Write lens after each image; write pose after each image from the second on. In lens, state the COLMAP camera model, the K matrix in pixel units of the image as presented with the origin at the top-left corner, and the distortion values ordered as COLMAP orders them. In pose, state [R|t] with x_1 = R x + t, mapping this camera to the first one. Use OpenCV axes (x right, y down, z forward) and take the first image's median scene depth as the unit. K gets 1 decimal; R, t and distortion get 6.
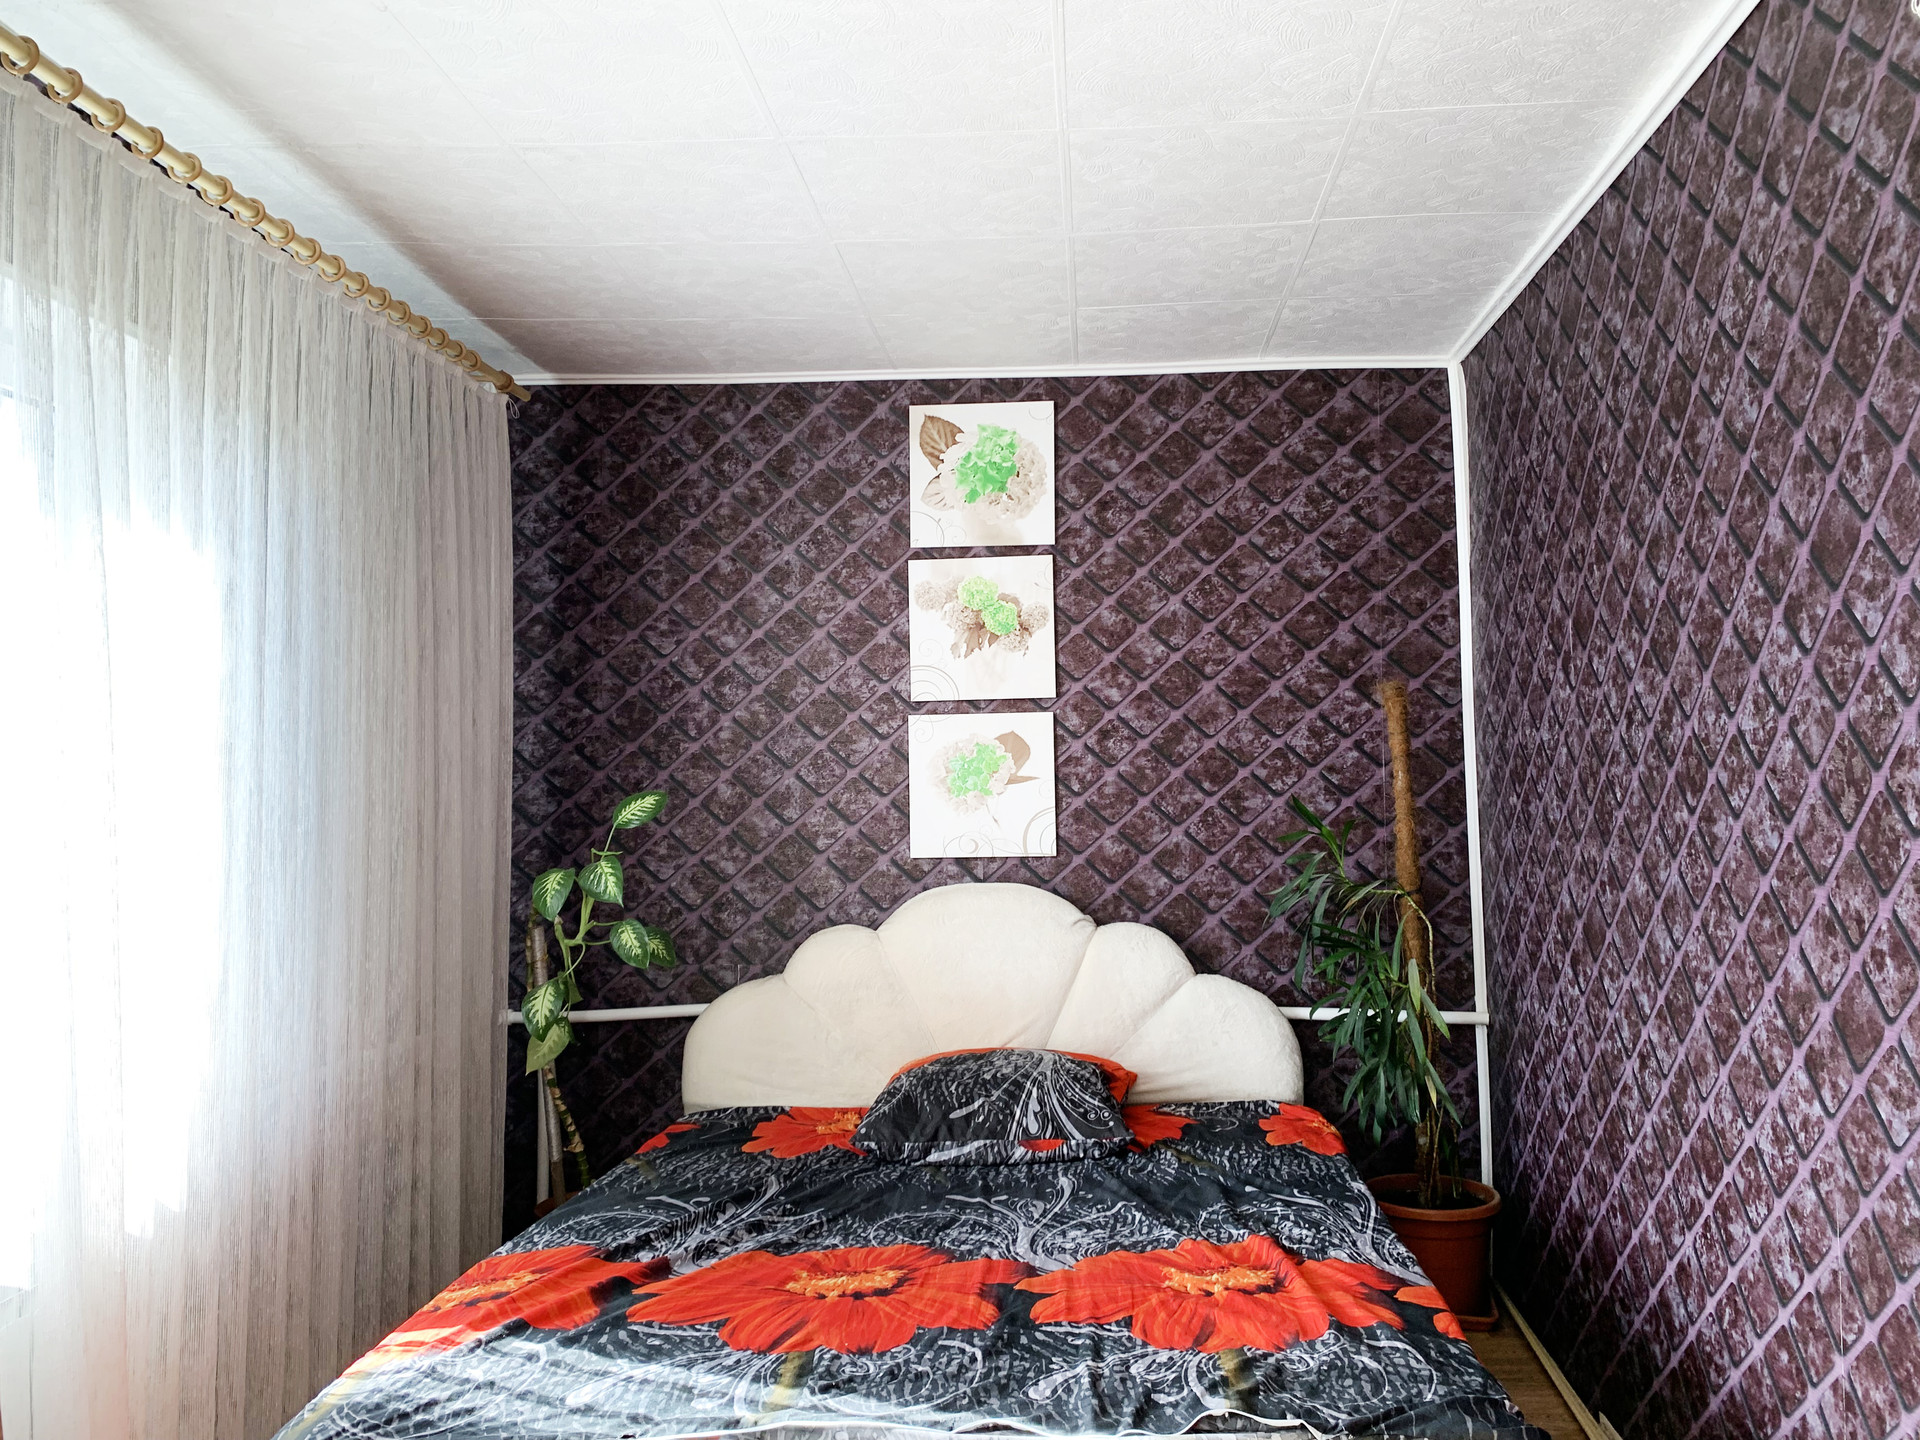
lens RADIAL K [[1310.1, 0, 961.4], [0, 1310.1, 717.4], [0, 0, 1]] dist [0.038684, -0.007000]
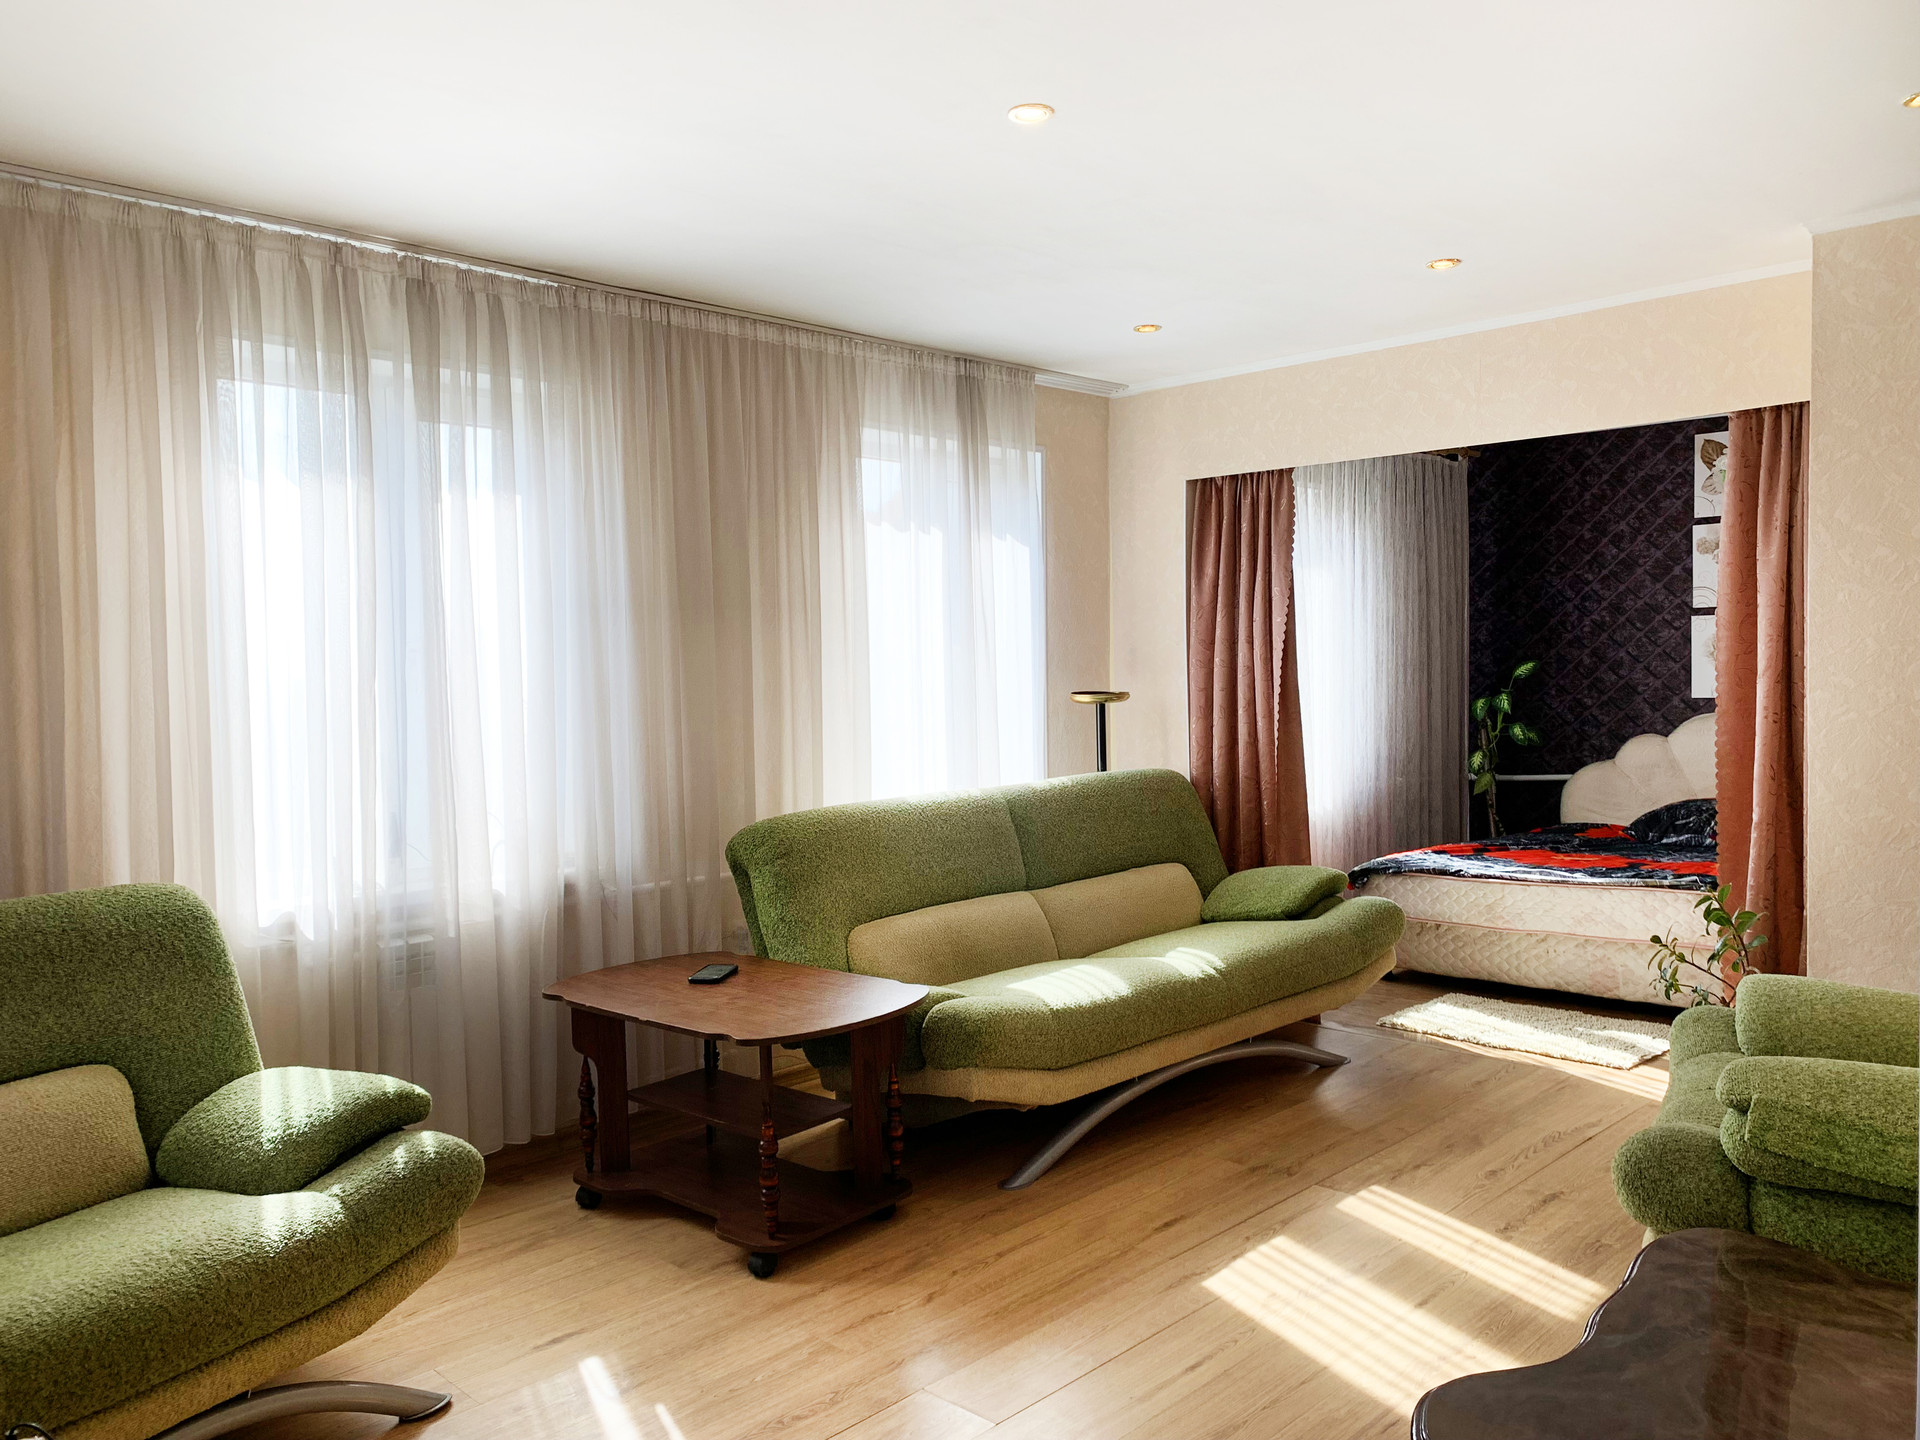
lens RADIAL K [[1432.1, 0, 971.3], [0, 1432.1, 729.7], [0, 0, 1]] dist [0.006800, -0.000471]
pose [[0.726925, 0.028131, -0.686141, 0.567485], [0.038059, 0.995974, 0.081156, -0.041557], [0.685662, -0.085108, 0.722928, -1.030126]]
